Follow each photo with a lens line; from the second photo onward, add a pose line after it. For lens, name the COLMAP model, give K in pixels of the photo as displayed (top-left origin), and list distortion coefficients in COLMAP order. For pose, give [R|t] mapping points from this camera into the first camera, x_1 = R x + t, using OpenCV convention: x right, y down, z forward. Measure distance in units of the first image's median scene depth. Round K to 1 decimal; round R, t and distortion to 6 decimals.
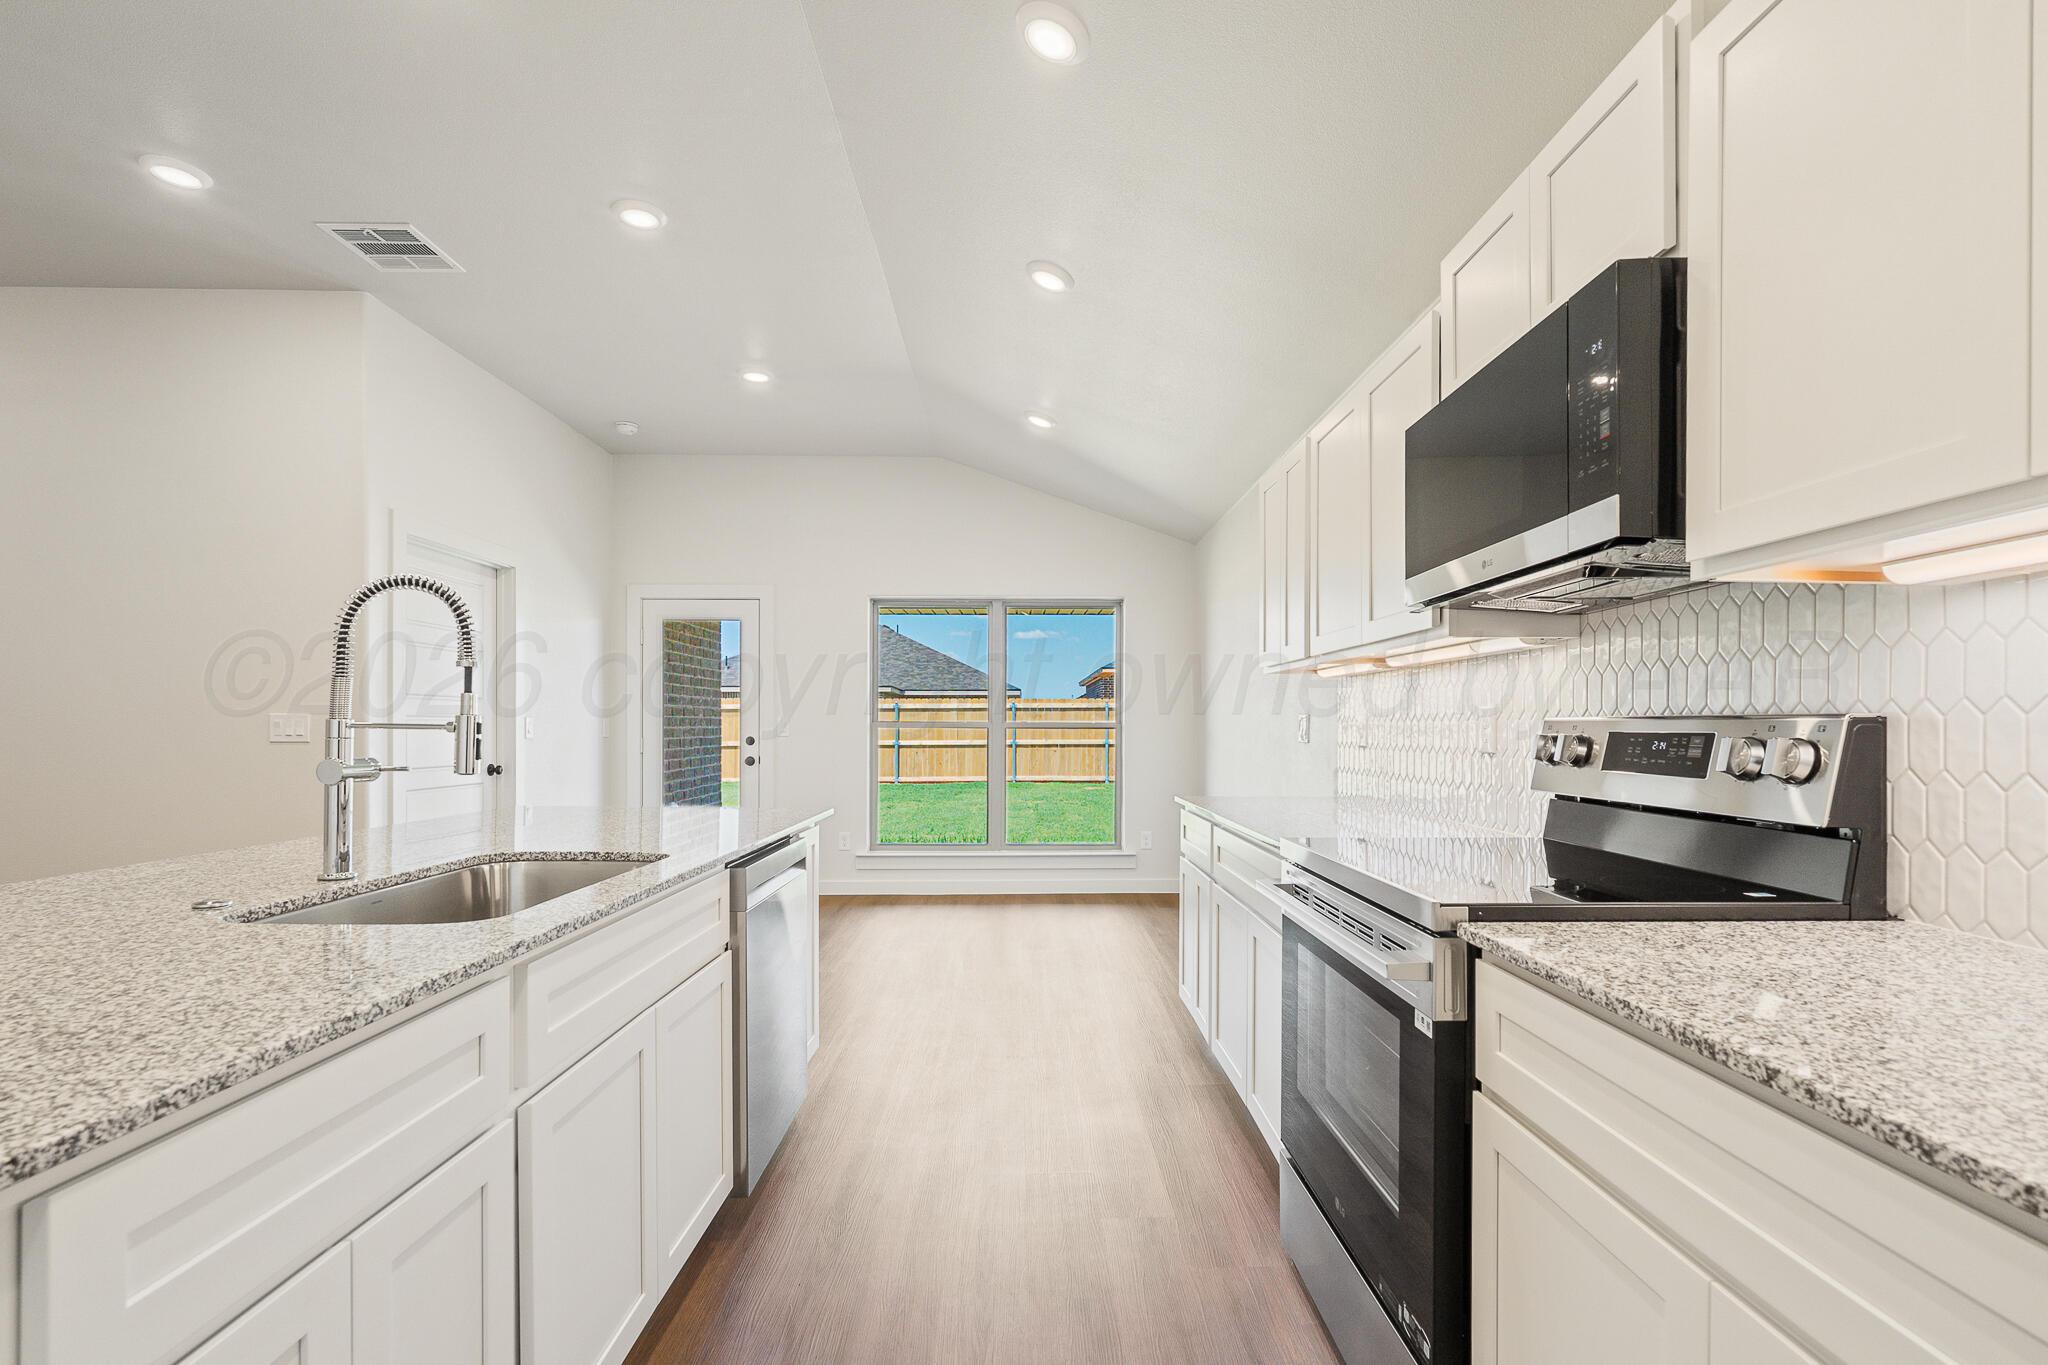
lens RADIAL K [[928.9, 0, 1033.5], [0, 928.9, 725.5], [0, 0, 1]] dist [-0.002770, -0.000517]
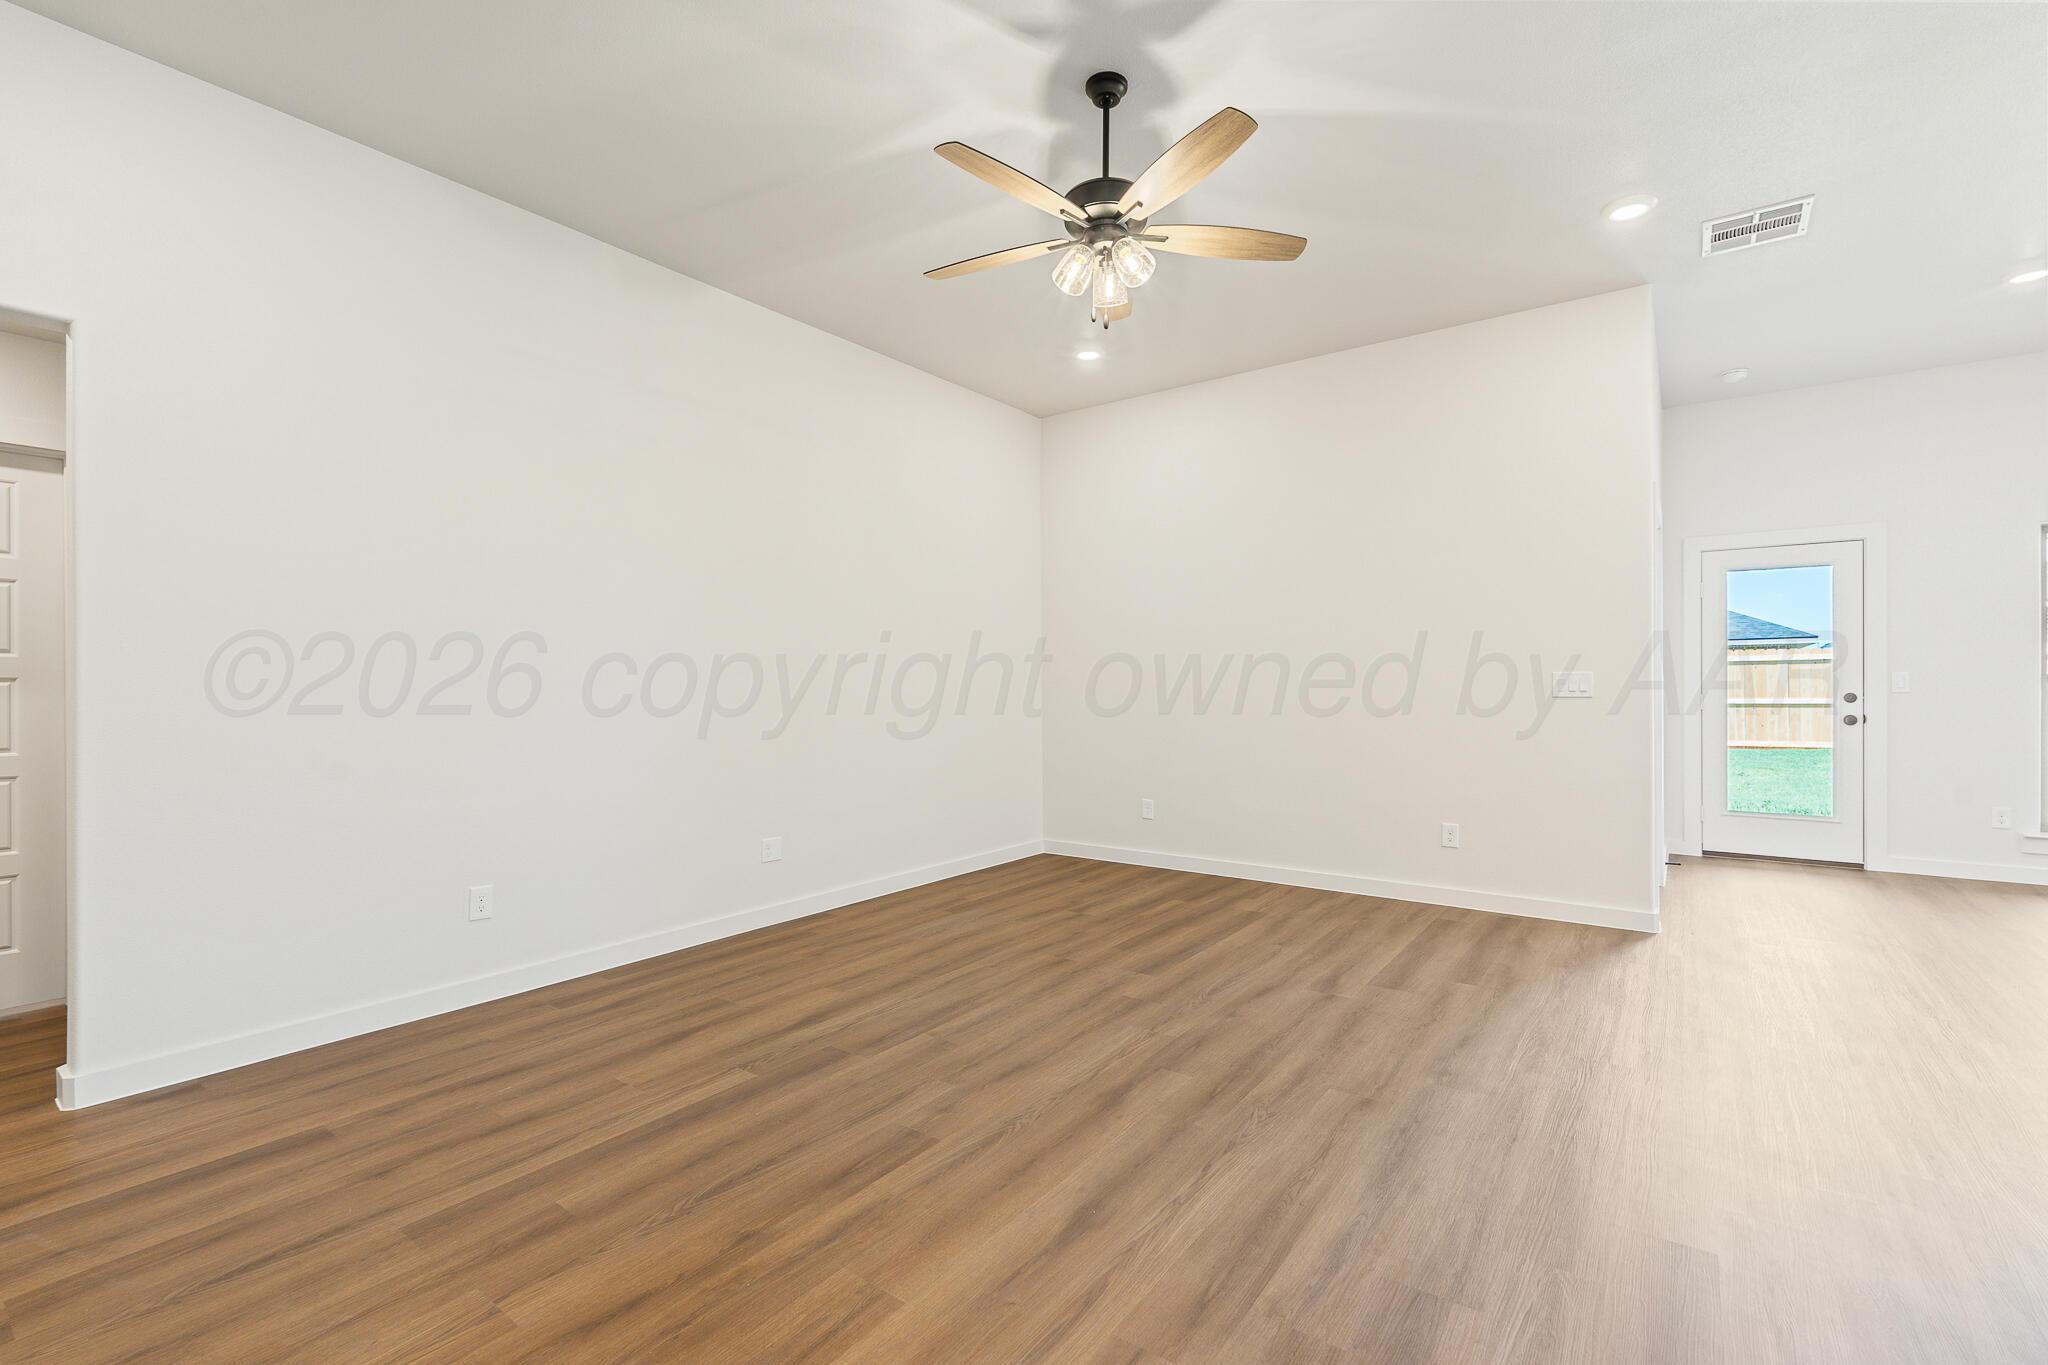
lens RADIAL K [[893.2, 0, 1029.7], [0, 893.2, 686.7], [0, 0, 1]] dist [-0.002040, -0.000391]
pose [[0.795524, -0.005027, -0.605901, -1.633513], [0.007134, 0.999974, 0.001069, -0.003874], [0.605880, -0.005173, 0.795540, -0.681627]]
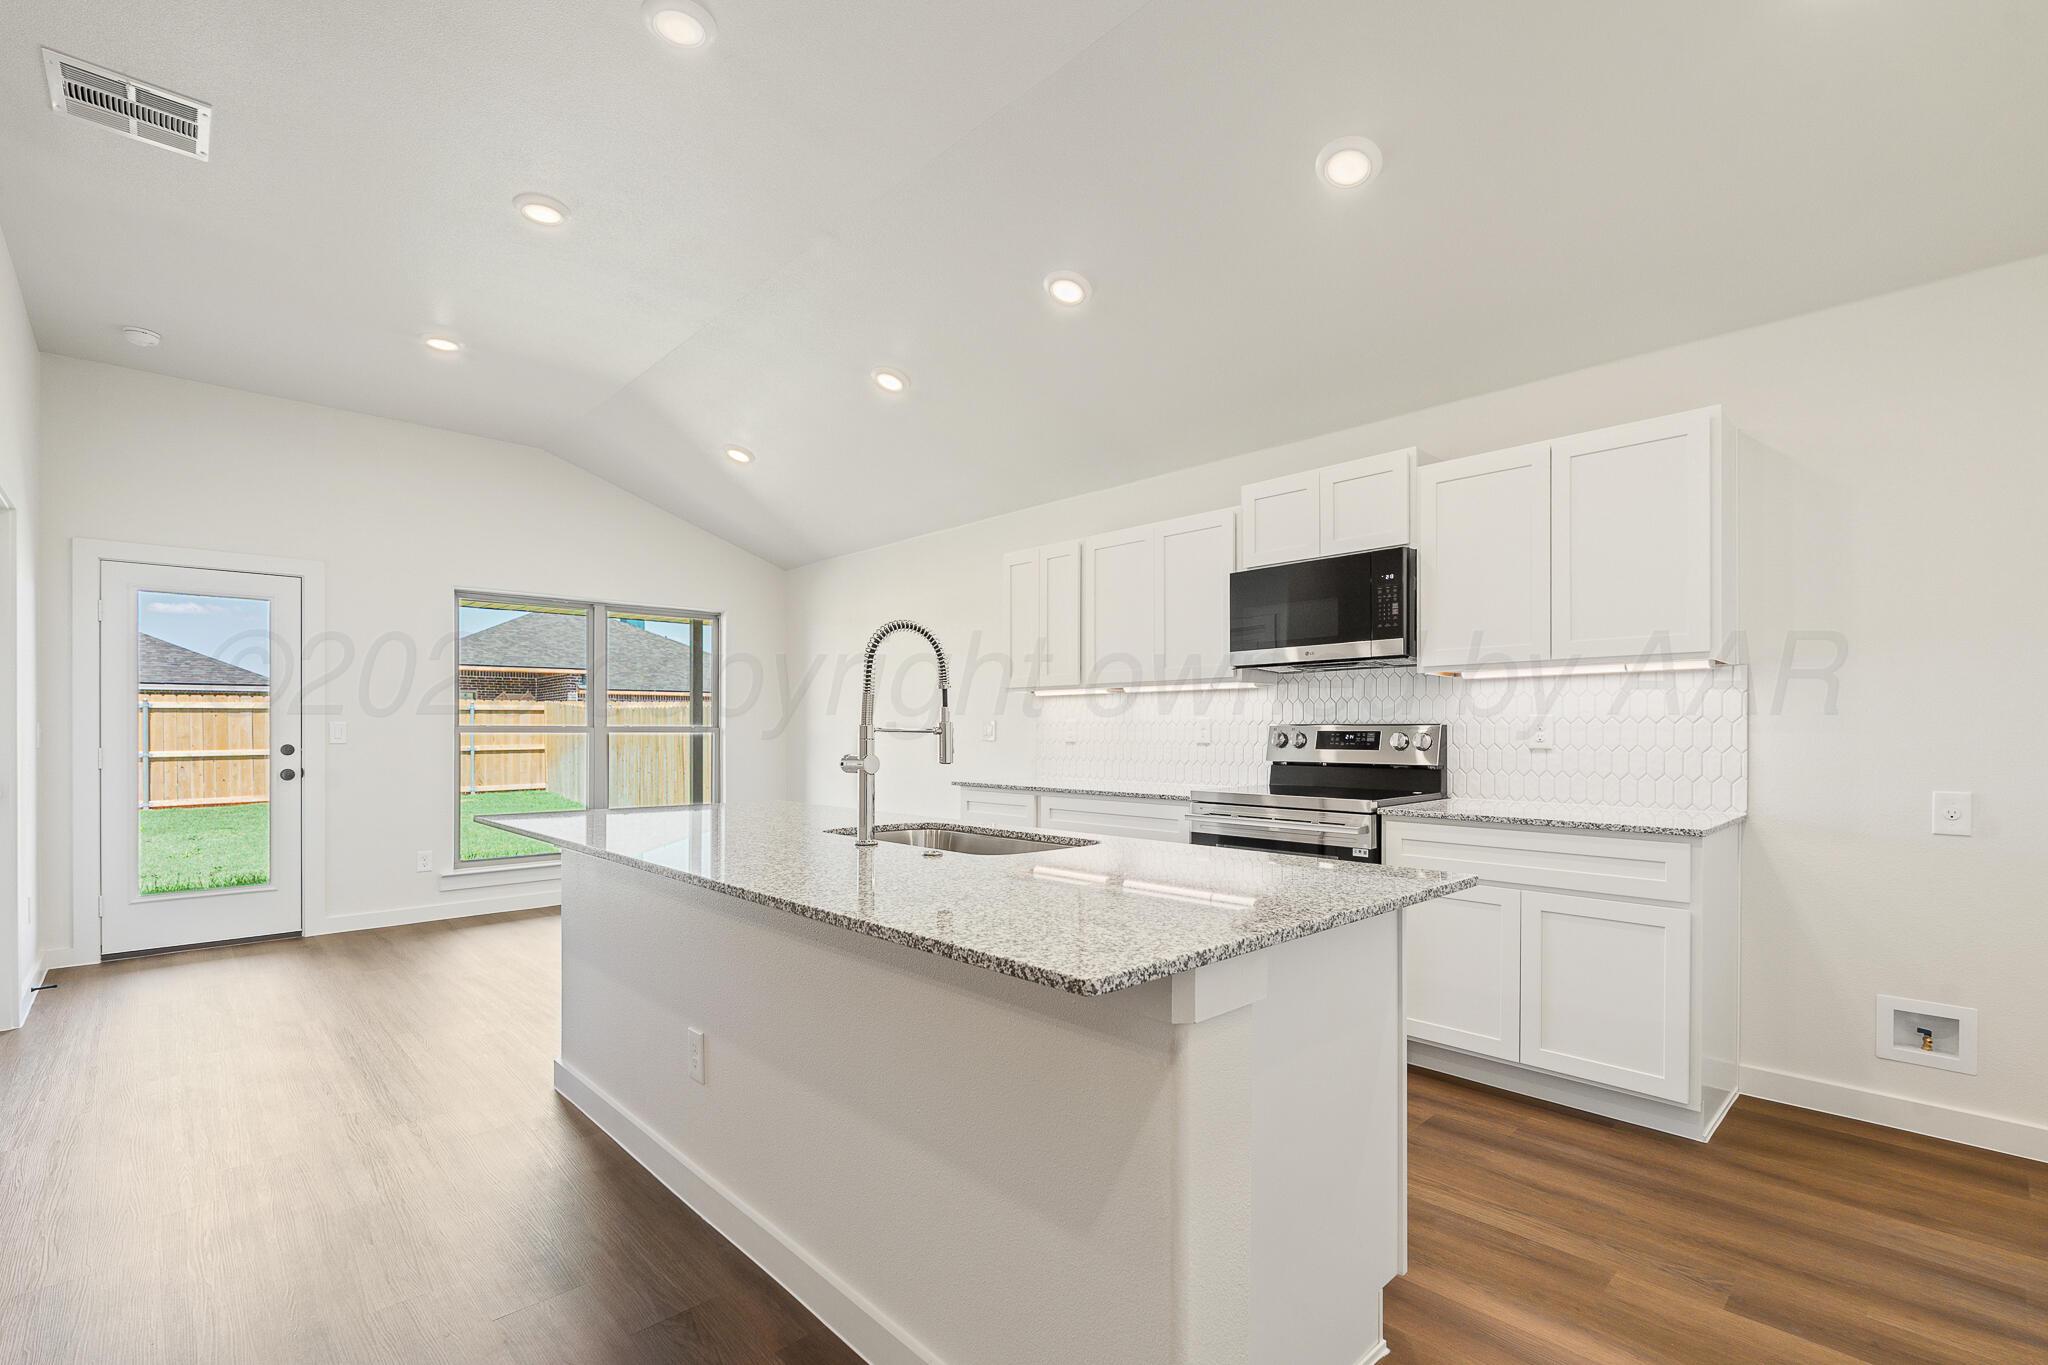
lens RADIAL K [[920.8, 0, 1032.2], [0, 920.8, 733.2], [0, 0, 1]] dist [-0.002481, -0.000600]
pose [[0.734021, -0.006301, 0.679098, -1.469556], [0.003051, 0.999977, 0.005982, -0.003449], [-0.679120, -0.002319, 0.734024, -0.136726]]
